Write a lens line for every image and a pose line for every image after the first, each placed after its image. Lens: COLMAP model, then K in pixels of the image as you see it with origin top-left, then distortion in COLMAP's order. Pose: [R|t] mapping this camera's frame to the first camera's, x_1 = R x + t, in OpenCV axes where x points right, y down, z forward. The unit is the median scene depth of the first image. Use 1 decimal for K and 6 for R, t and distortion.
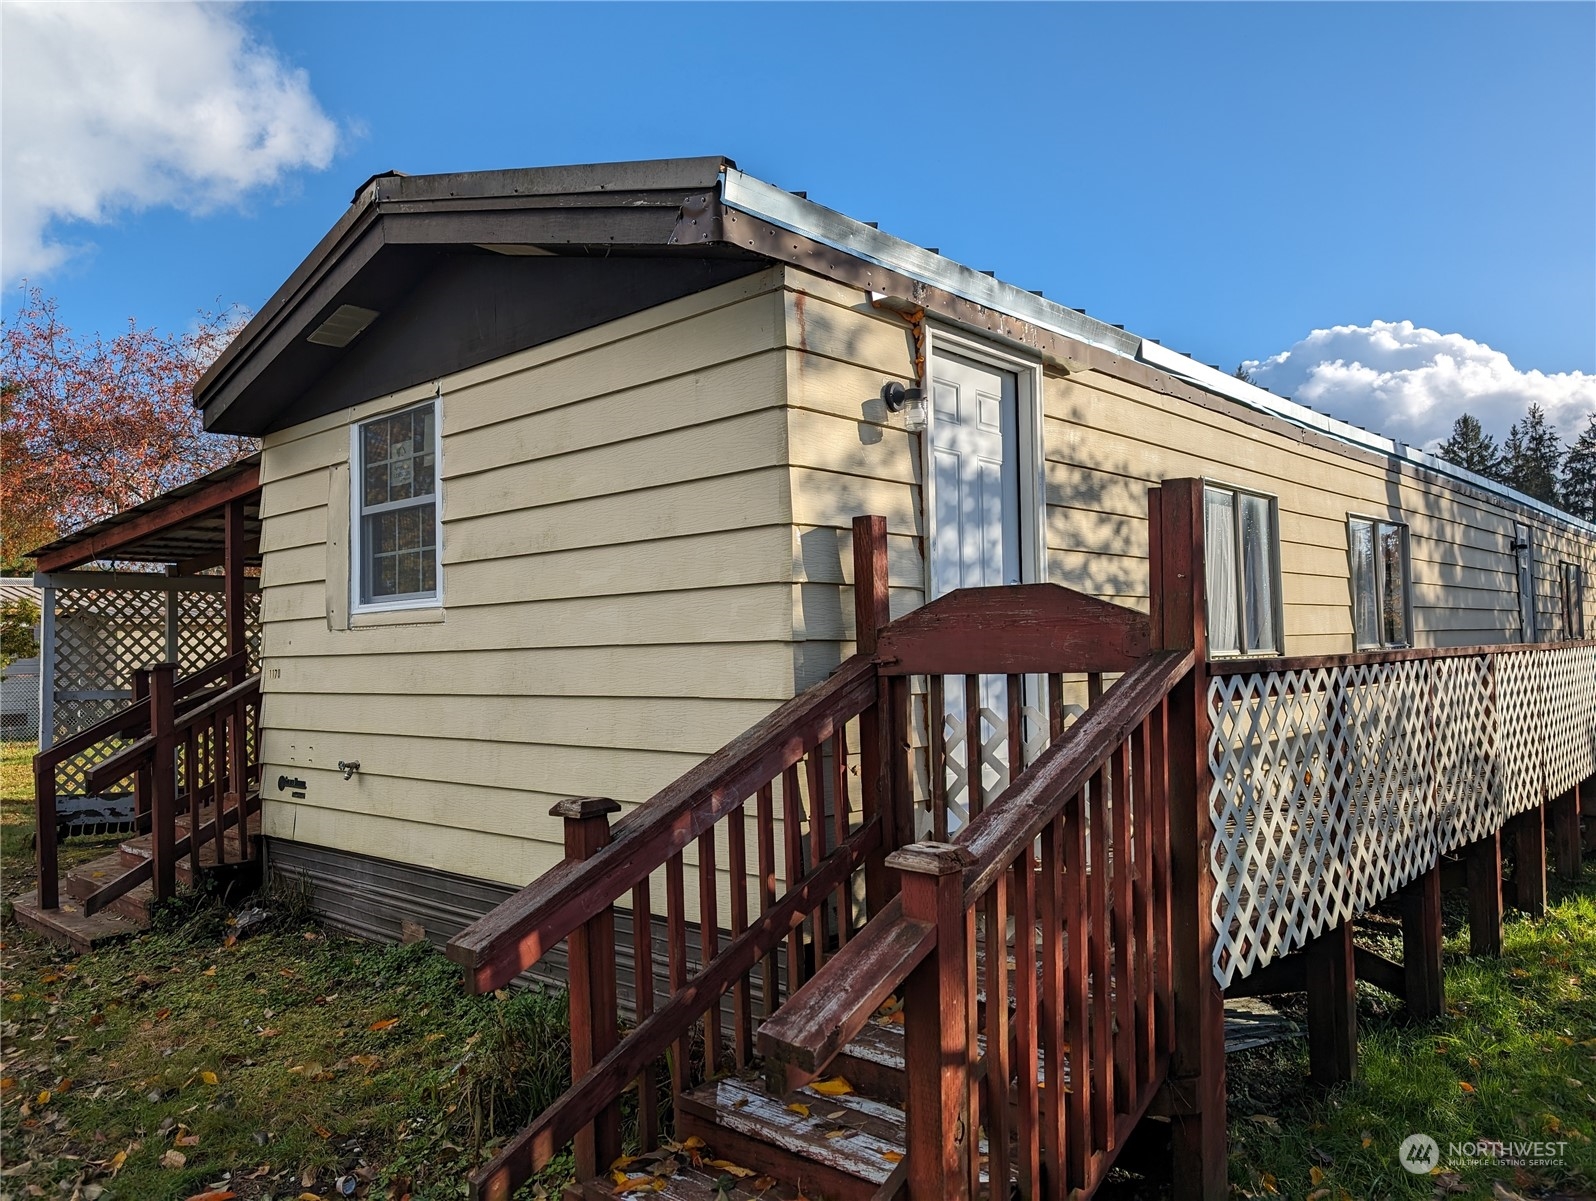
lens RADIAL K [[1125.8, 0, 798.0], [0, 1125.8, 600.5], [0, 0, 1]] dist [0.021710, -0.003681]
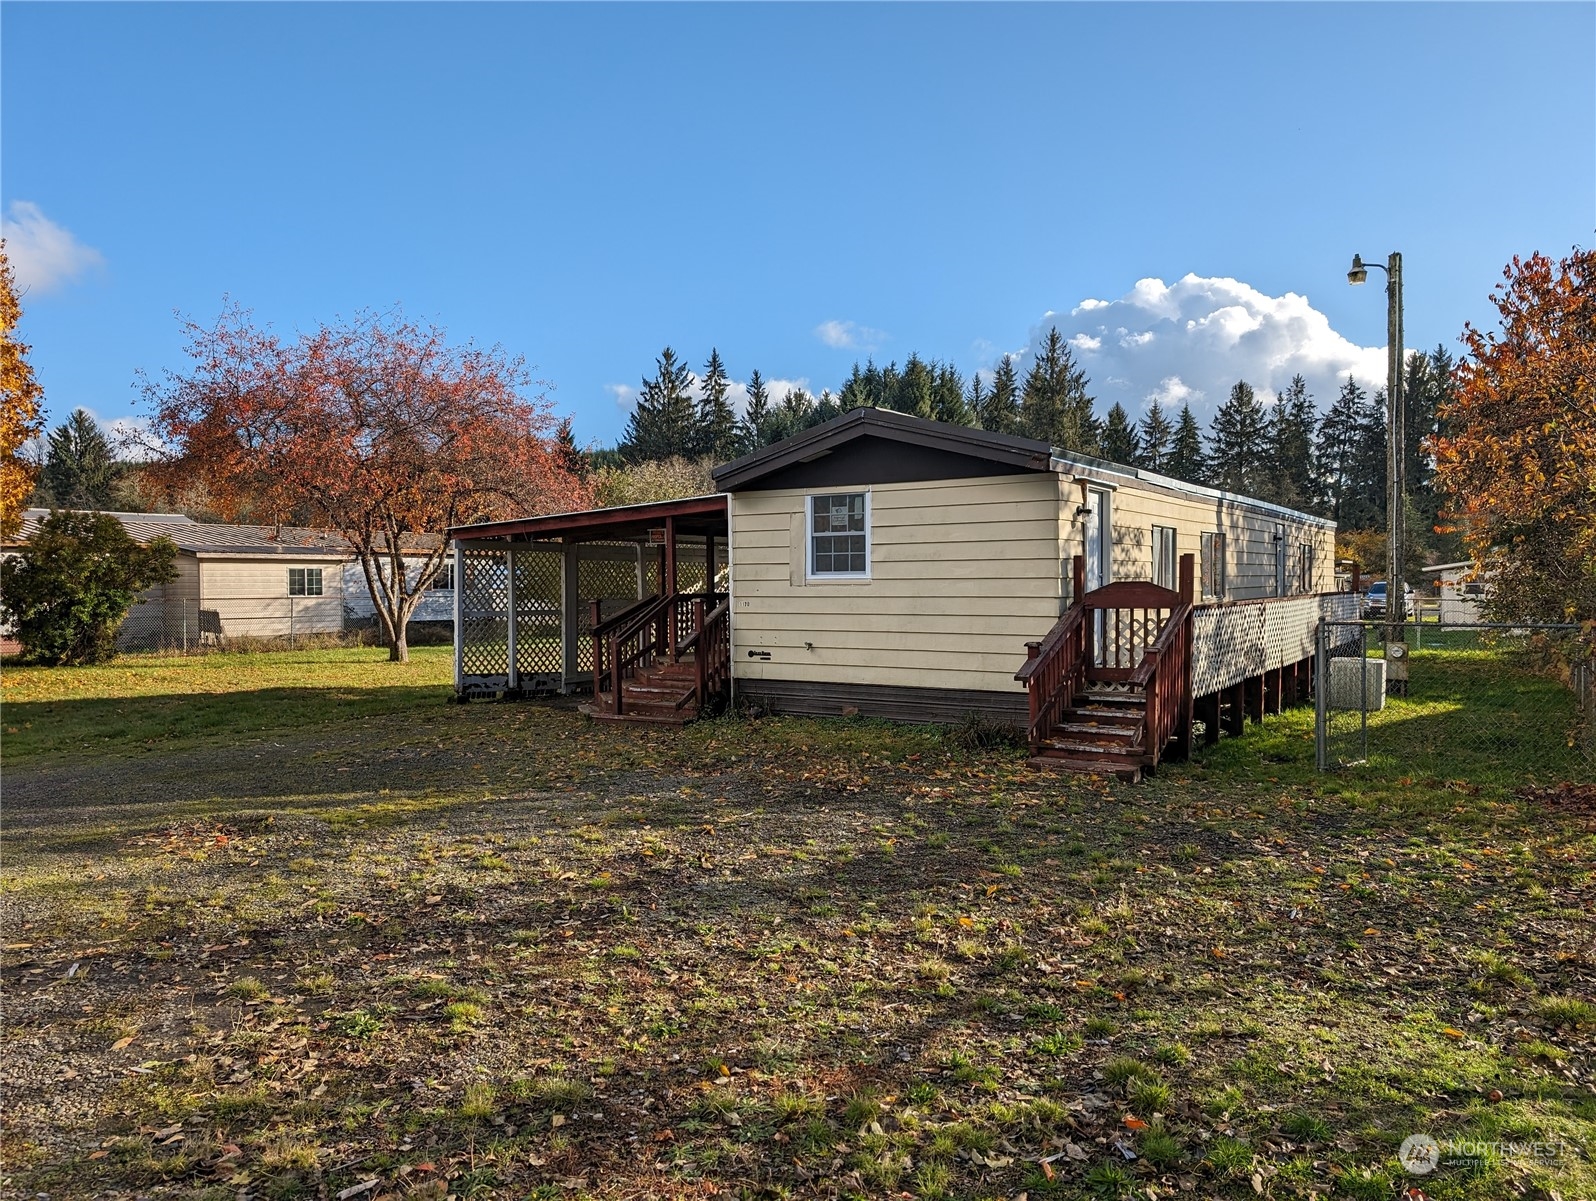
lens RADIAL K [[1125.8, 0, 798.0], [0, 1125.8, 600.5], [0, 0, 1]] dist [0.021710, -0.003681]
pose [[0.986081, 0.013489, 0.165718, -0.723123], [-0.023312, 0.998075, 0.057475, -0.069023], [-0.164624, -0.060538, 0.984497, -1.135908]]
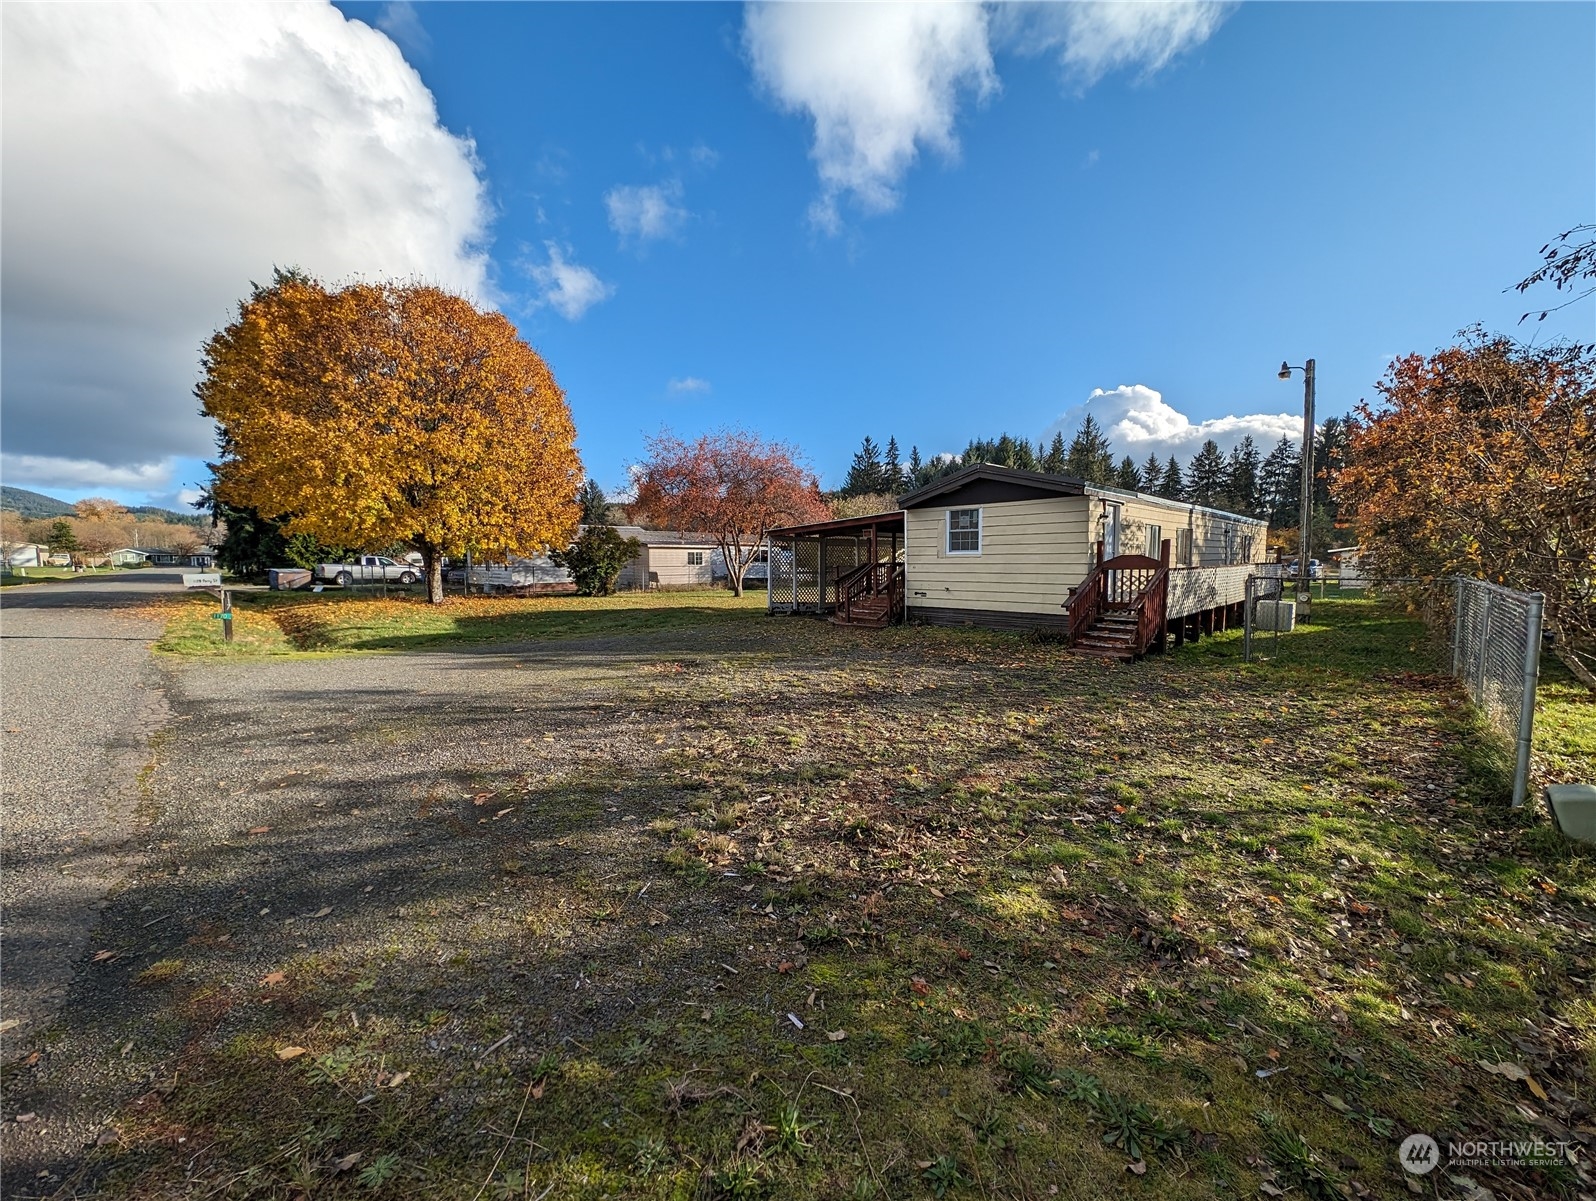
lens RADIAL K [[592.9, 0, 801.0], [0, 592.9, 593.2], [0, 0, 1]] dist [0.014755, -0.009263]
pose [[0.998268, 0.019516, -0.055503, -0.758736], [-0.013876, 0.994864, 0.100261, -0.056363], [0.057175, -0.099317, 0.993412, -1.229004]]
